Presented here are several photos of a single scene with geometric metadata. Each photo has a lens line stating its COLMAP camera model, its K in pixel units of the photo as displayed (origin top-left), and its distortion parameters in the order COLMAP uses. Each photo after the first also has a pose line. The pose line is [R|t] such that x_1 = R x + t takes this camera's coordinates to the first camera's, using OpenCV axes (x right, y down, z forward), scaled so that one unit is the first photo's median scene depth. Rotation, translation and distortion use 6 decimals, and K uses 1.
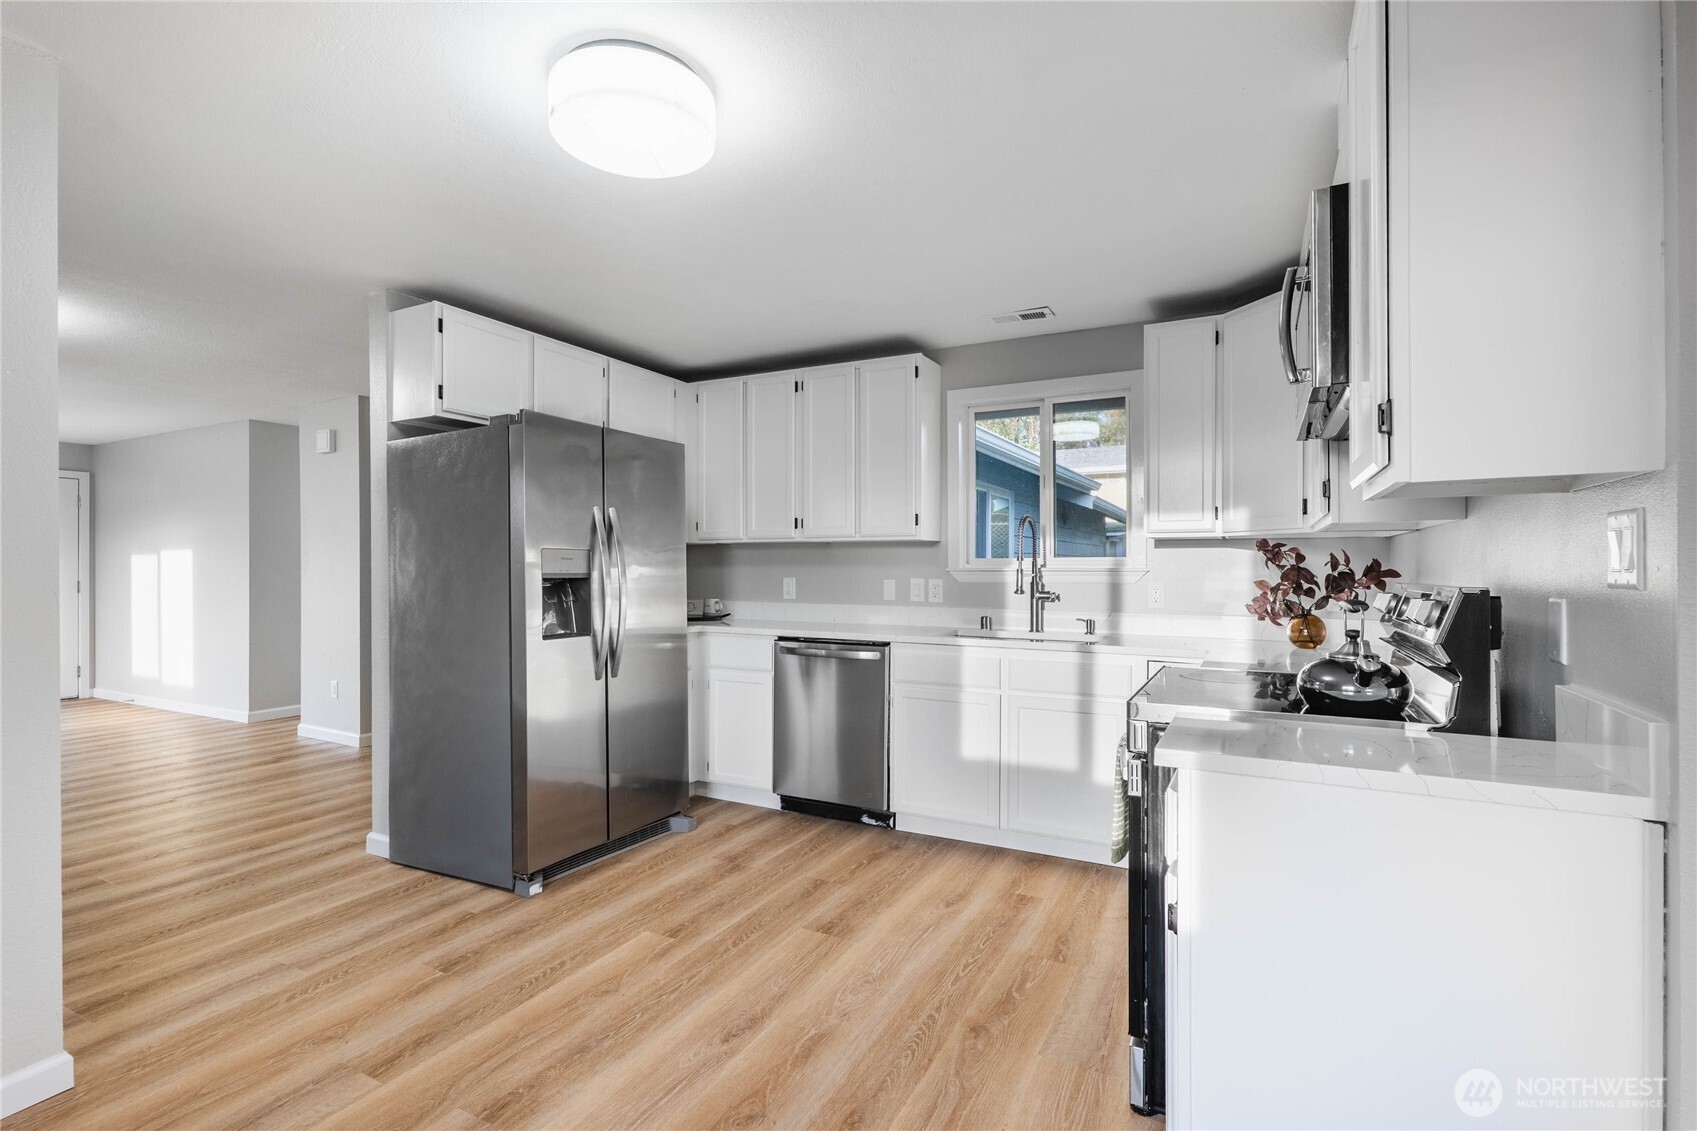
lens RADIAL K [[793.0, 0, 850.6], [0, 793.0, 565.4], [0, 0, 1]] dist [0.004217, 0.002158]
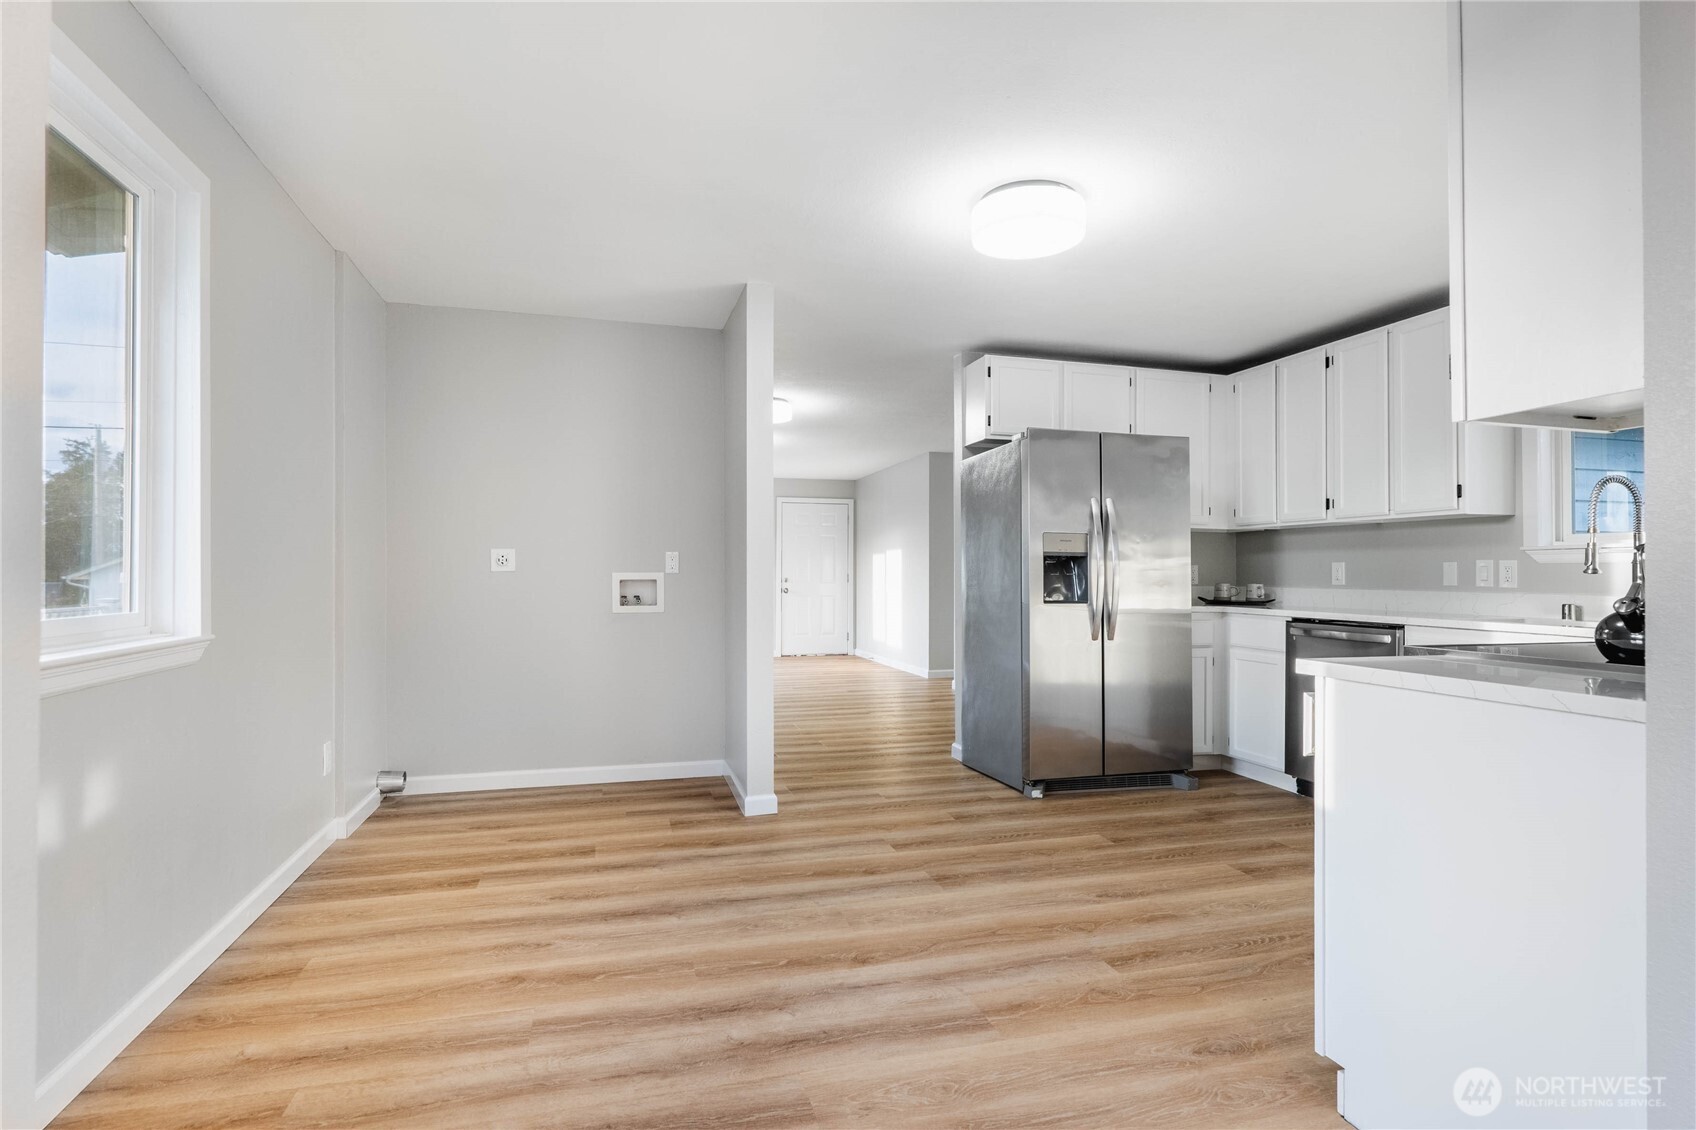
lens RADIAL K [[843.5, 0, 848.7], [0, 843.5, 565.9], [0, 0, 1]] dist [-0.001773, 0.000114]
pose [[0.694015, -0.004799, -0.719944, 0.333391], [-0.001211, 0.999969, -0.007834, 0.038907], [0.719959, 0.006309, 0.693988, -0.158916]]
